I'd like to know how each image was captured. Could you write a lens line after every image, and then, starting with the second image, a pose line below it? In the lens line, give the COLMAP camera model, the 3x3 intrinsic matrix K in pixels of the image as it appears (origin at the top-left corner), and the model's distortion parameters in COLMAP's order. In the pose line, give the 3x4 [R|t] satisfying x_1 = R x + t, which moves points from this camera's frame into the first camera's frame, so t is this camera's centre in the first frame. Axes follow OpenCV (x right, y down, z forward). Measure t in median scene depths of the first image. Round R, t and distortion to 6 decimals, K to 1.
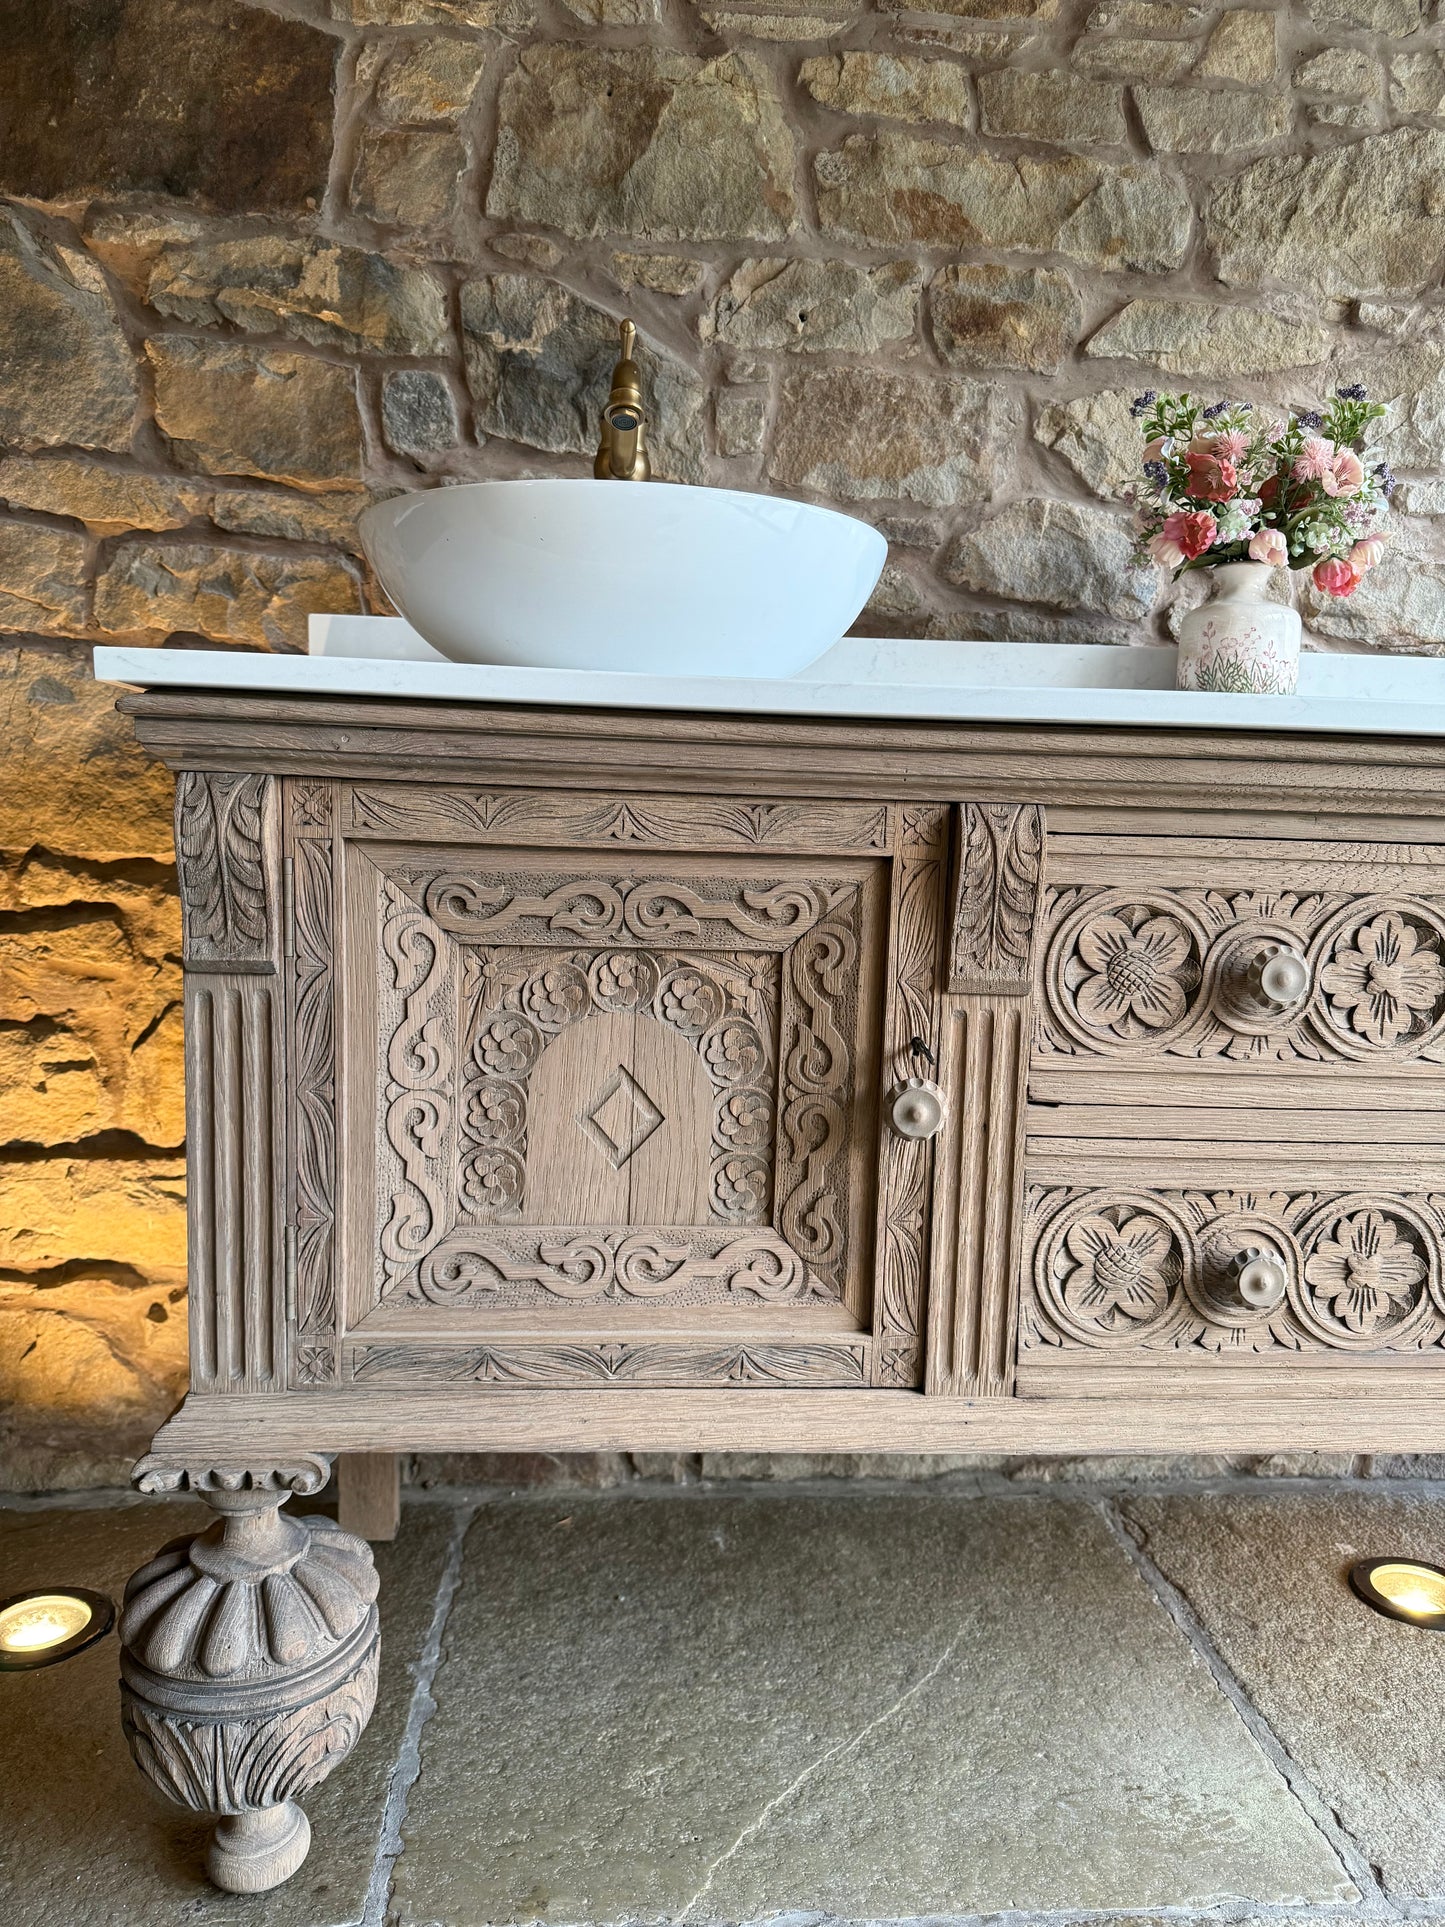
lens RADIAL K [[1388.5, 0, 729.0], [0, 1388.5, 961.2], [0, 0, 1]] dist [0.017036, -0.029233]
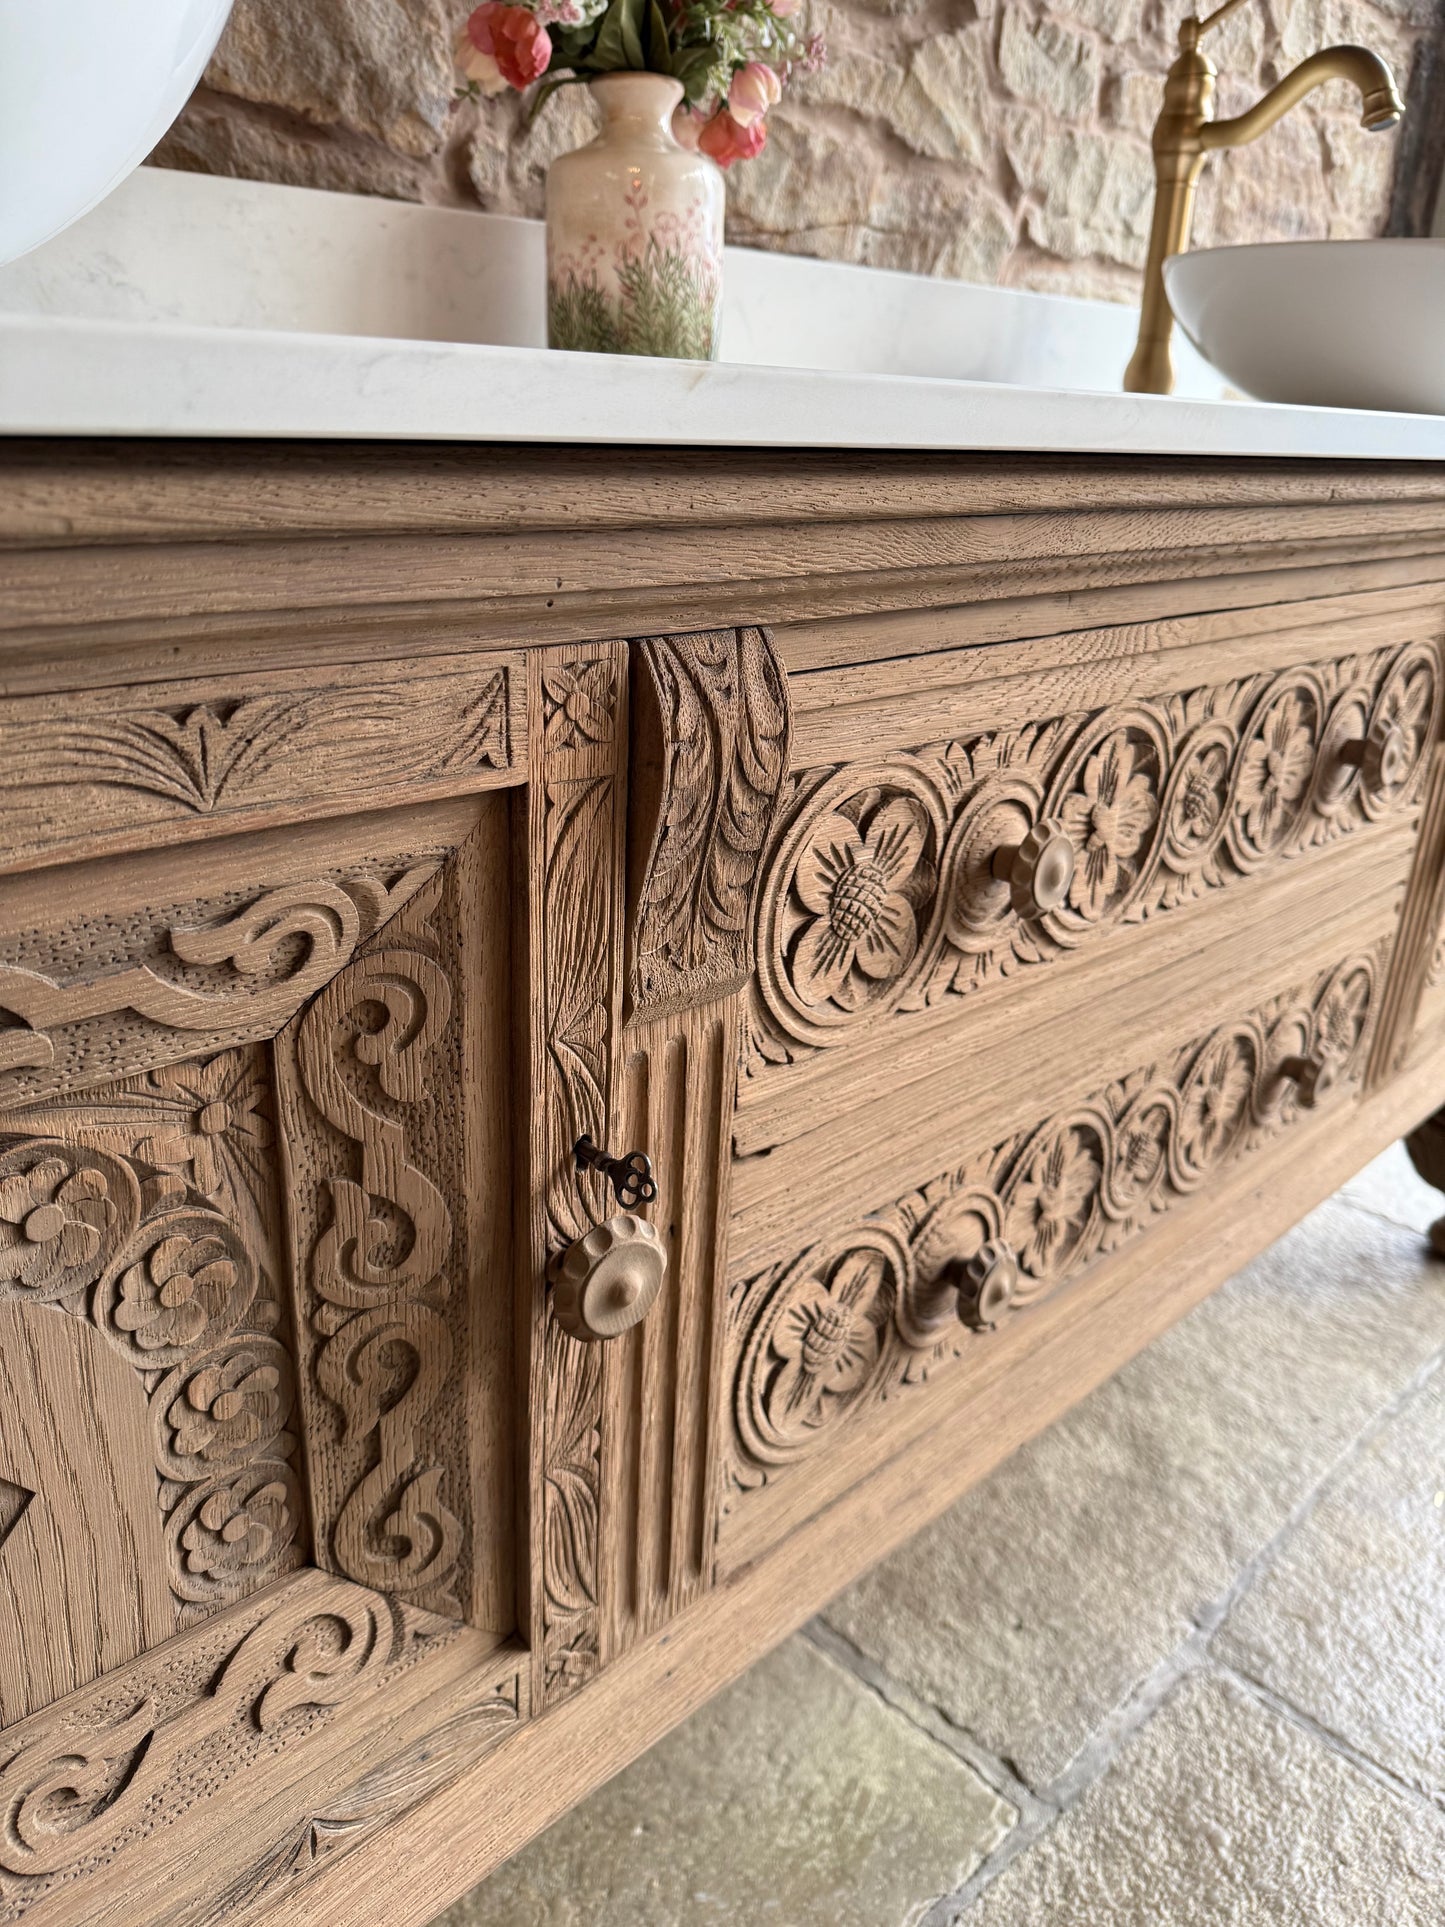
lens RADIAL K [[1352.4, 0, 701.9], [0, 1352.4, 966.1], [0, 0, 1]] dist [0.109785, -0.150550]
pose [[0.774558, -0.238630, 0.585761, -0.061992], [0.052330, 0.947102, 0.316638, -0.097576], [-0.630334, -0.214601, 0.746073, 0.408829]]
